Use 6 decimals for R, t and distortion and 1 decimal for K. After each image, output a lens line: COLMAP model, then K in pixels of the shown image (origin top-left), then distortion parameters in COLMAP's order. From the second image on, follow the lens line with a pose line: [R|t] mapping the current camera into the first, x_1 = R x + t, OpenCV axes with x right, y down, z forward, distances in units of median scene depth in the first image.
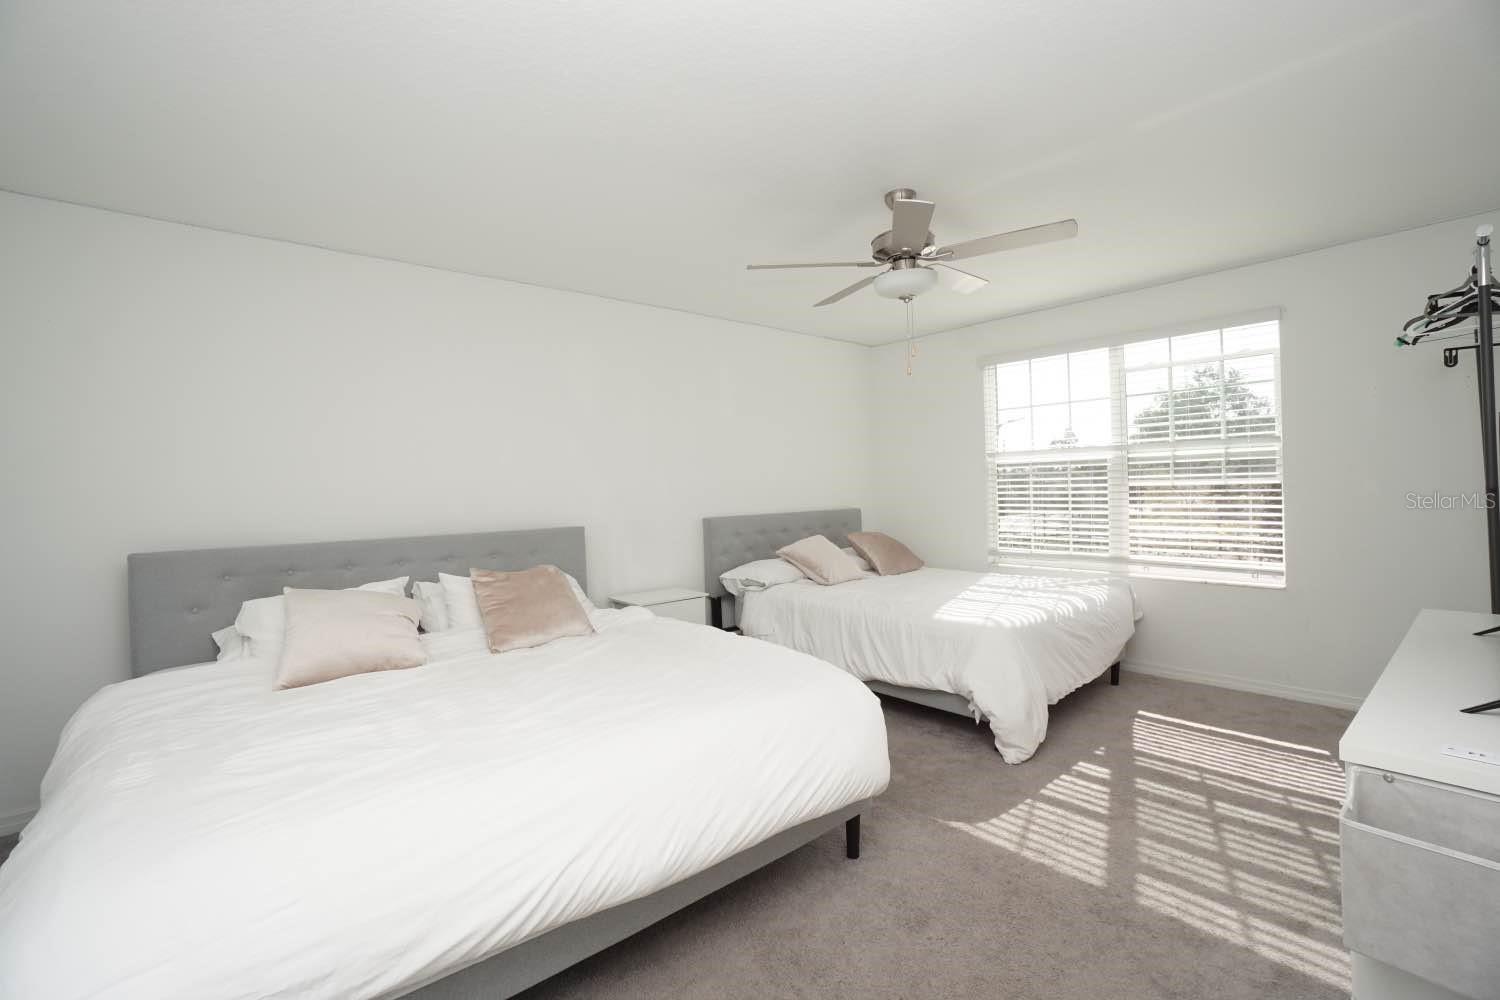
lens RADIAL K [[650.5, 0, 747.8], [0, 650.5, 482.9], [0, 0, 1]] dist [-0.055487, 0.016797]
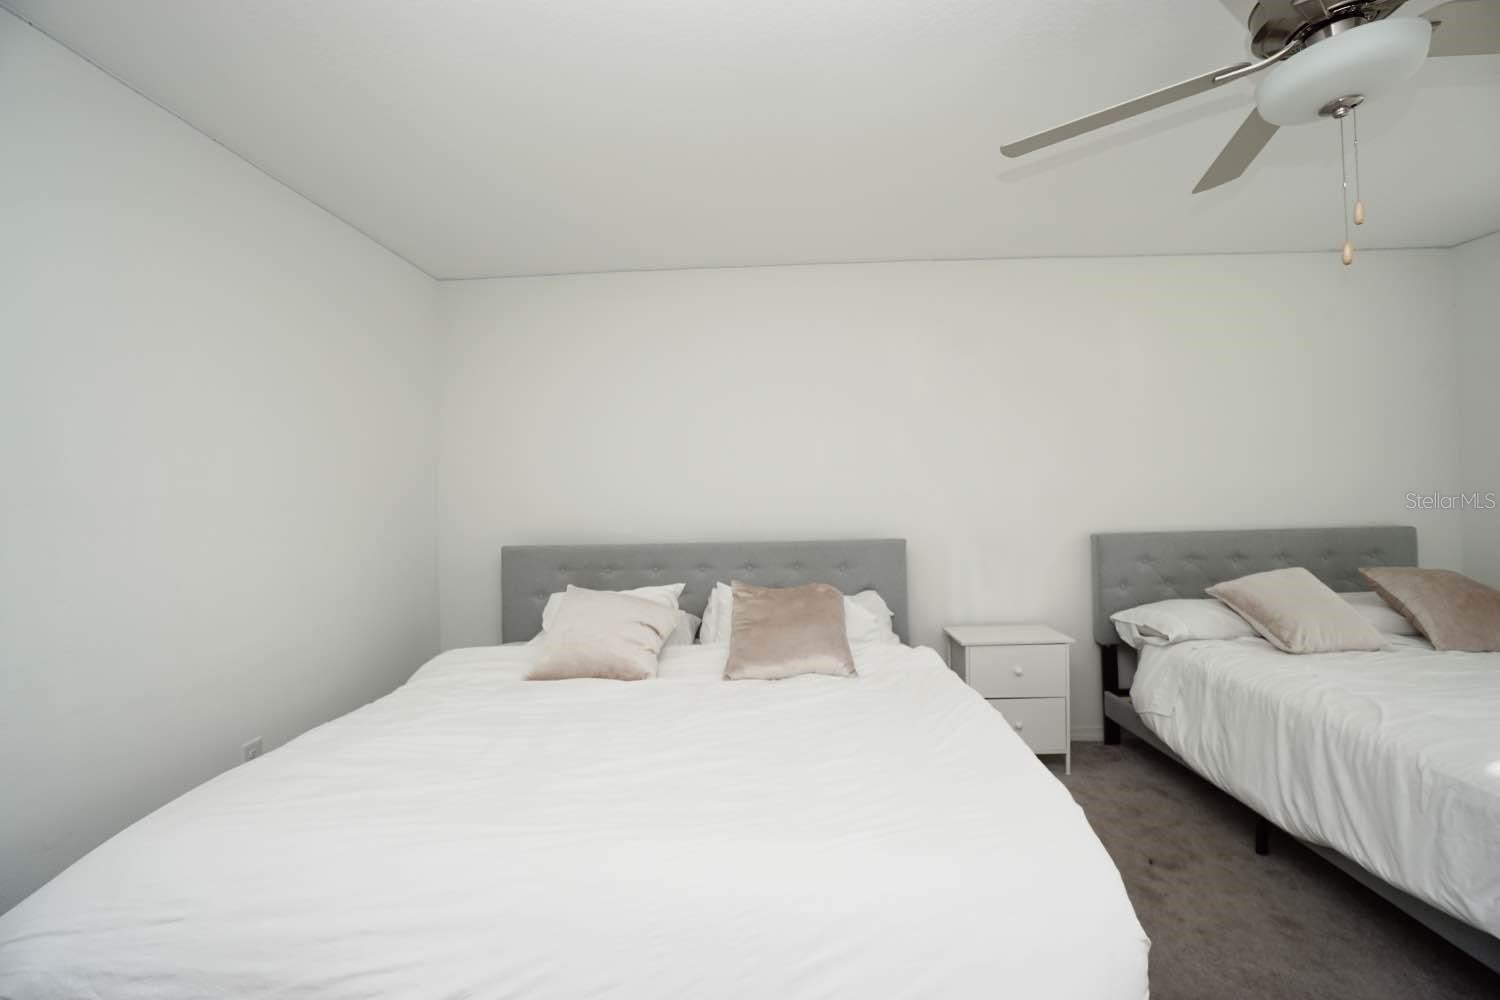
lens RADIAL K [[650.5, 0, 747.8], [0, 650.5, 482.9], [0, 0, 1]] dist [-0.055487, 0.016797]
pose [[0.735665, -0.011357, -0.677250, 0.151799], [0.007203, 0.999934, -0.008945, 0.000507], [0.677307, 0.001702, 0.735698, 0.228540]]
